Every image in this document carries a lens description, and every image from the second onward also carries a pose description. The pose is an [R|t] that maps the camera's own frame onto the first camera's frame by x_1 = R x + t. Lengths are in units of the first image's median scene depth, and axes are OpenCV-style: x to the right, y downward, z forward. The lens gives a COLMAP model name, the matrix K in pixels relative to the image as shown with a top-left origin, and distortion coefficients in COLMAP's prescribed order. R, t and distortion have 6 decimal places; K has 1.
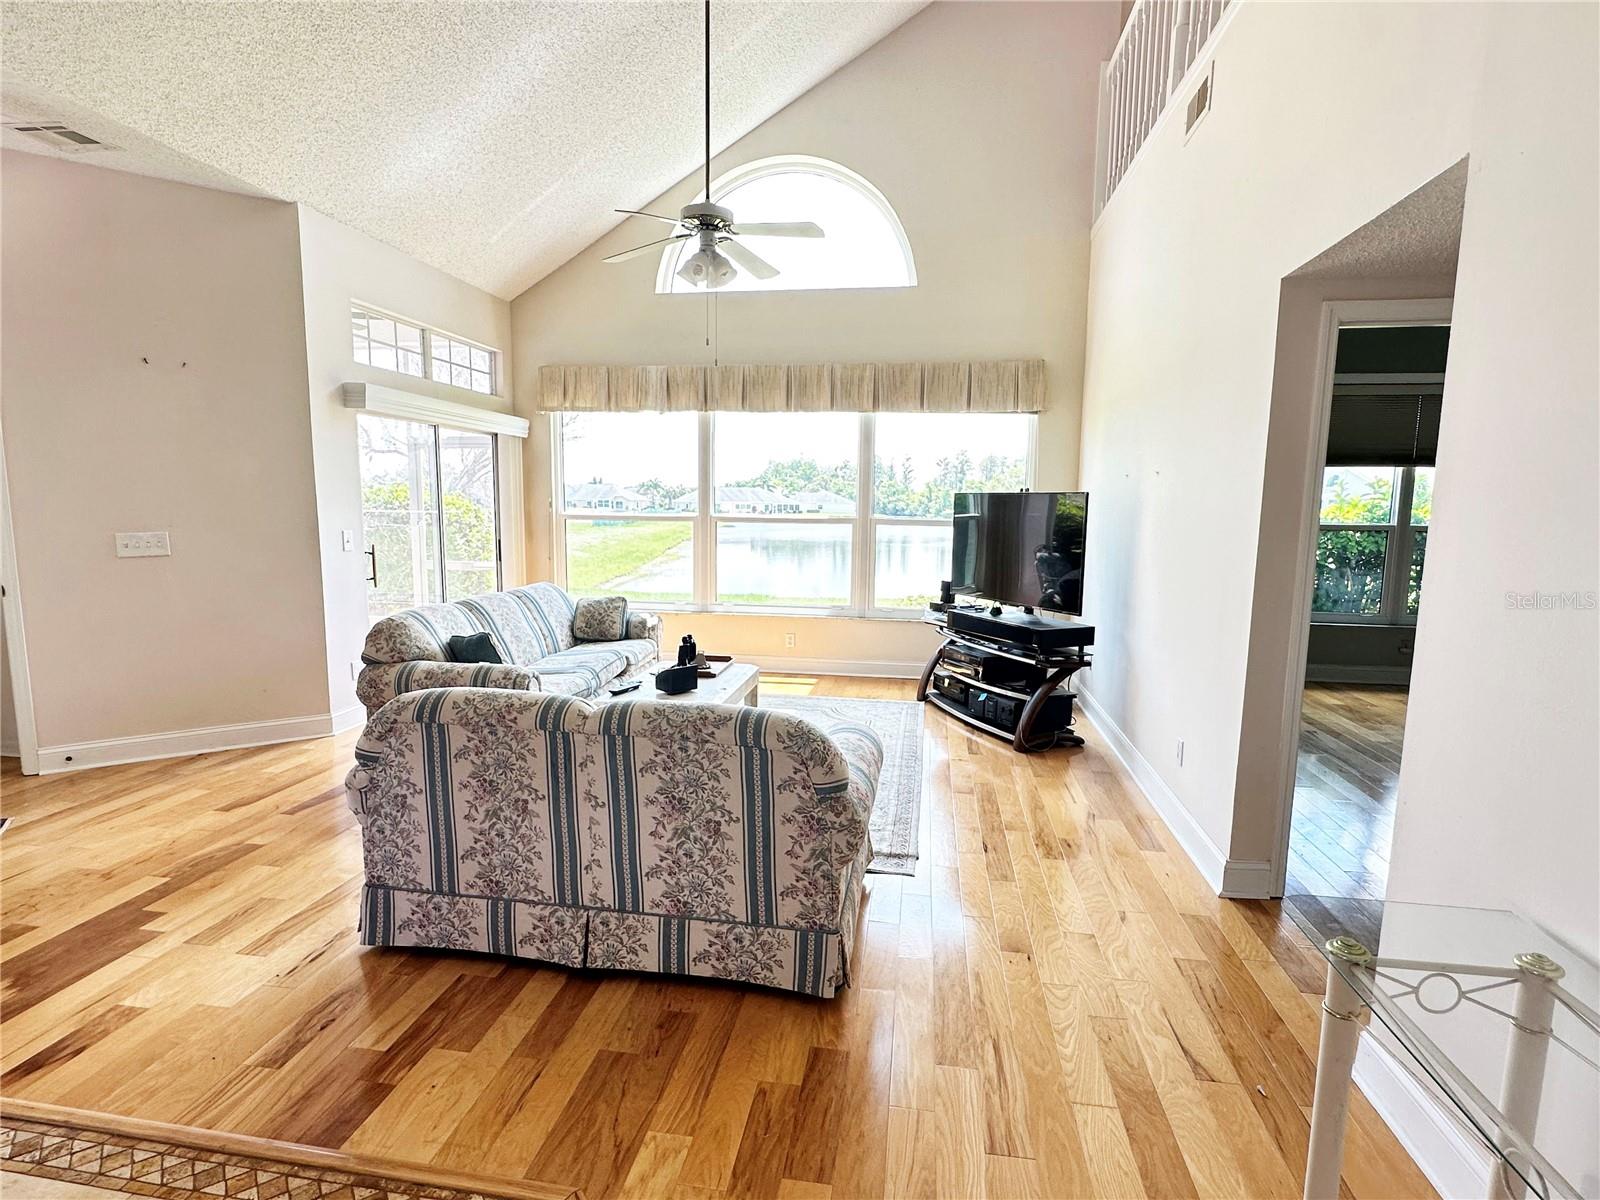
lens RADIAL K [[805.2, 0, 797.1], [0, 805.2, 607.5], [0, 0, 1]] dist [-0.007520, 0.003283]
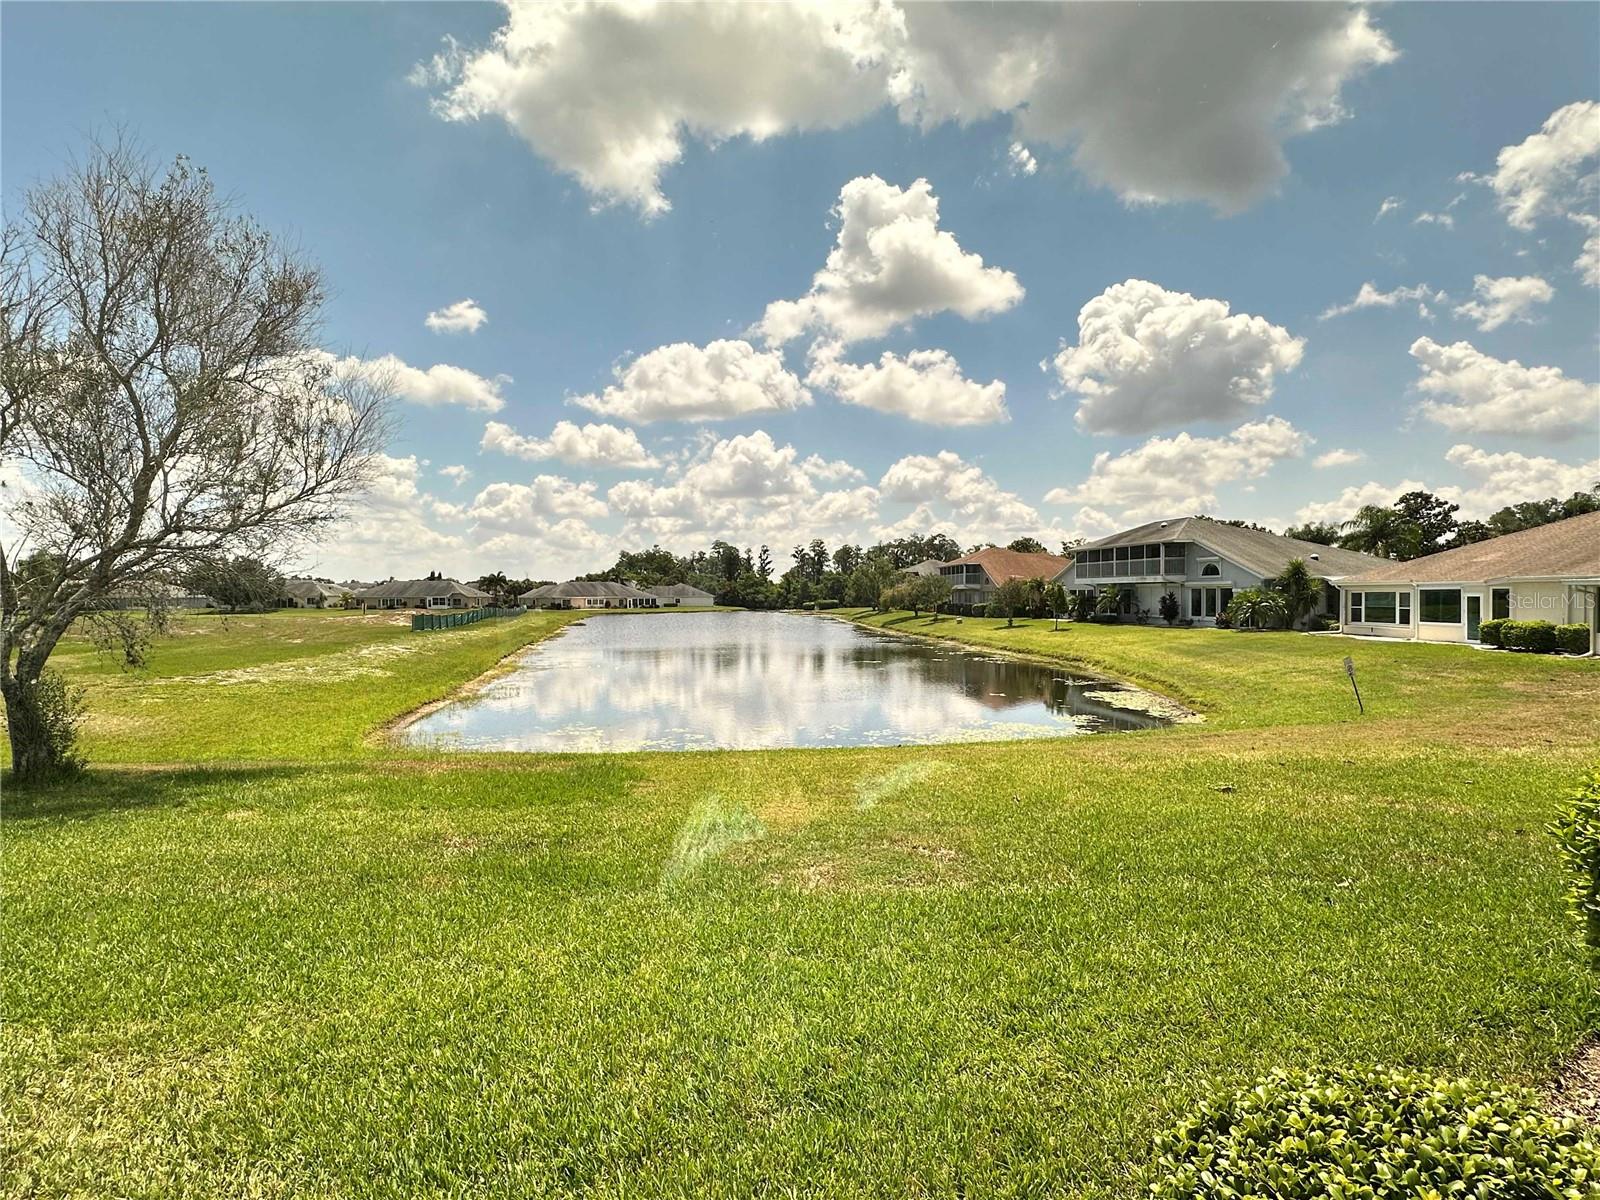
lens RADIAL K [[805.2, 0, 795.5], [0, 805.2, 601.4], [0, 0, 1]] dist [-0.007520, 0.003283]
pose [[0.984276, -0.018375, 0.175677, -0.064302], [0.039349, 0.992391, -0.116666, -0.217019], [-0.172197, 0.121744, 0.977510, 1.222761]]
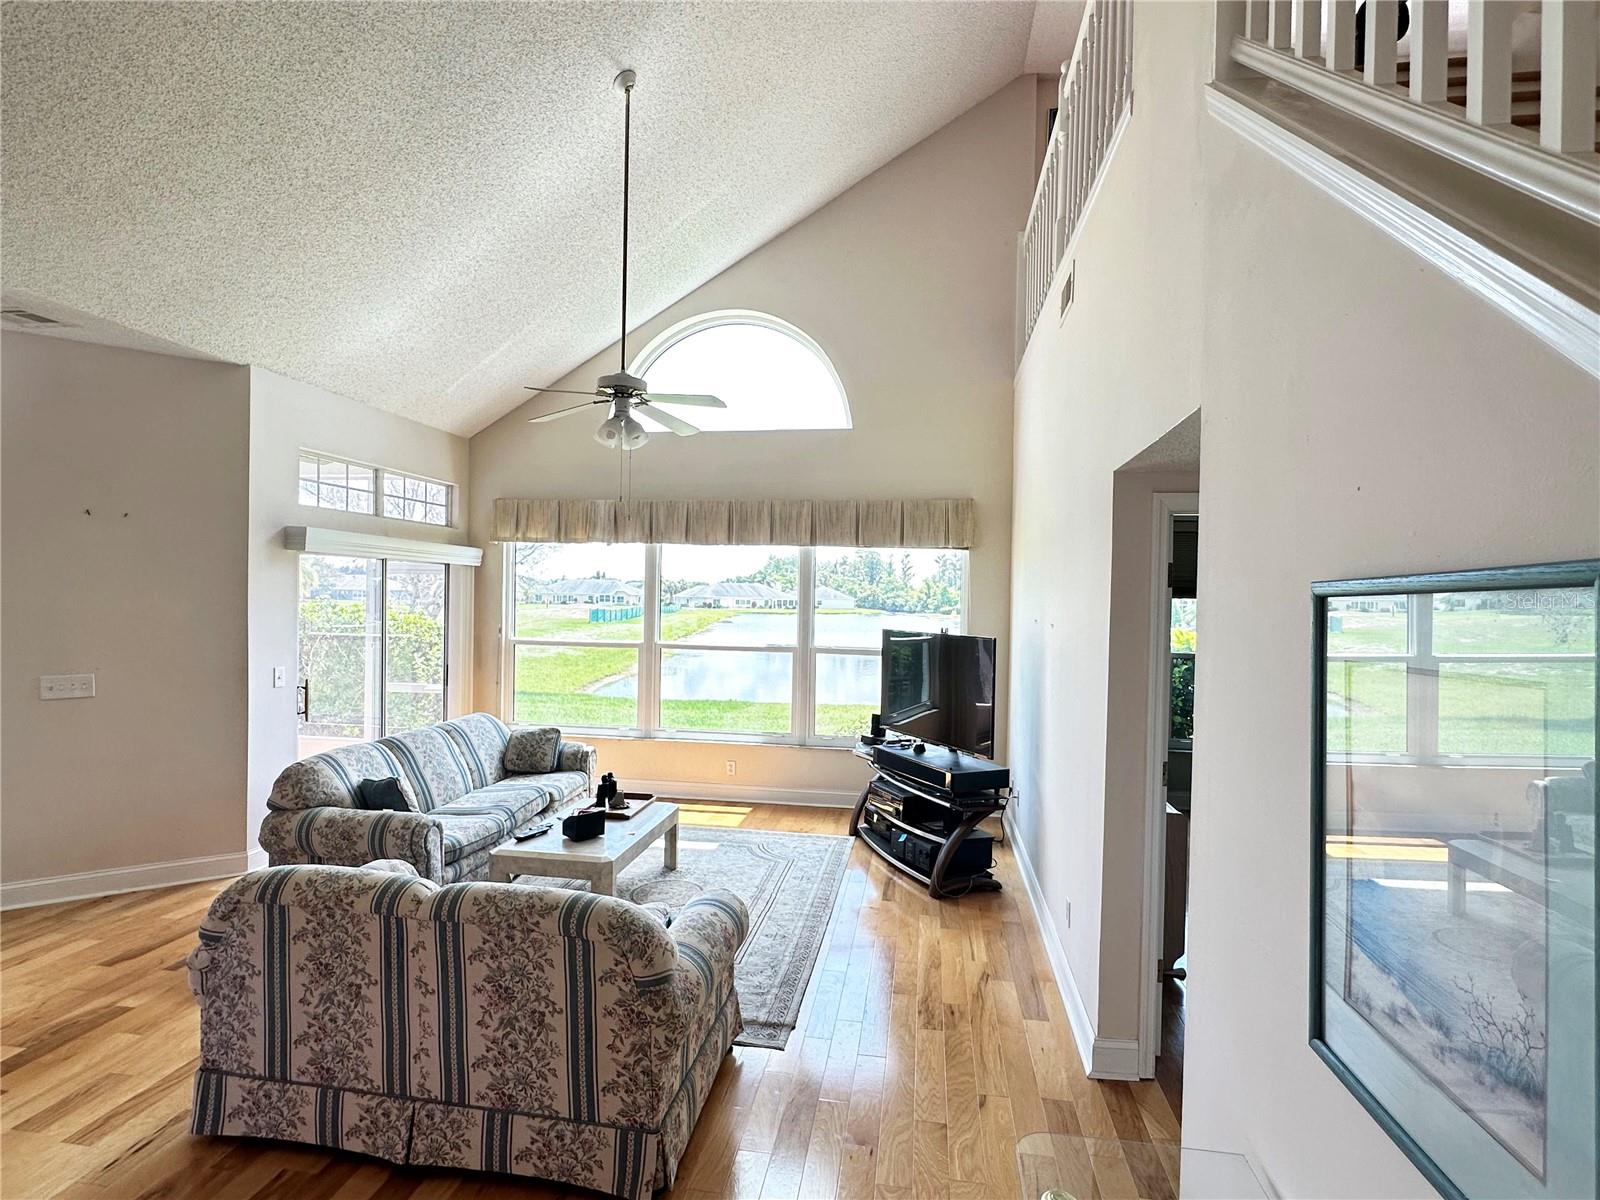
lens RADIAL K [[805.2, 0, 796.8], [0, 805.2, 608.7], [0, 0, 1]] dist [-0.007520, 0.003283]
pose [[0.999979, 0.005887, -0.002602, 0.103764], [-0.006147, 0.993368, -0.114813, -0.057356], [0.001909, 0.114827, 0.993384, -0.024564]]
